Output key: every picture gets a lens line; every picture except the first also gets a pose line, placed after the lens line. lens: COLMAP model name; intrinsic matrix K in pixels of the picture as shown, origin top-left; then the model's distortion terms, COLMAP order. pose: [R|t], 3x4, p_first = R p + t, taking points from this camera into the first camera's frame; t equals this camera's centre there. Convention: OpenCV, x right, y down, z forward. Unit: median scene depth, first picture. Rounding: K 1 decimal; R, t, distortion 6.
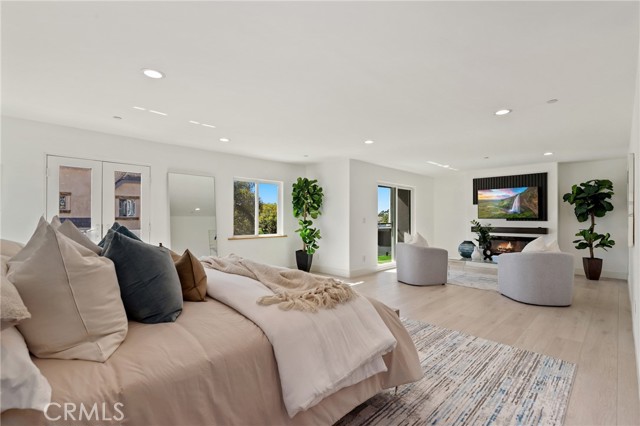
lens RADIAL K [[280.7, 0, 316.2], [0, 280.7, 212.2], [0, 0, 1]] dist [0.000476, -0.000044]
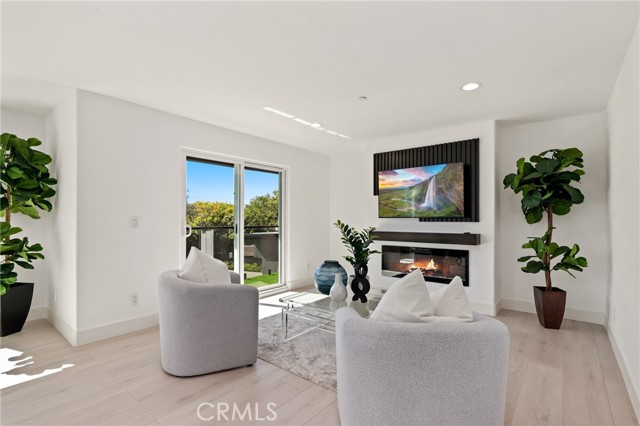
lens RADIAL K [[292.1, 0, 318.9], [0, 292.1, 213.3], [0, 0, 1]] dist [0.004707, -0.000322]
pose [[0.992611, 0.000042, 0.121341, 0.439172], [-0.000297, 0.999998, 0.002085, 0.012452], [-0.121340, -0.002105, 0.992609, 0.458080]]
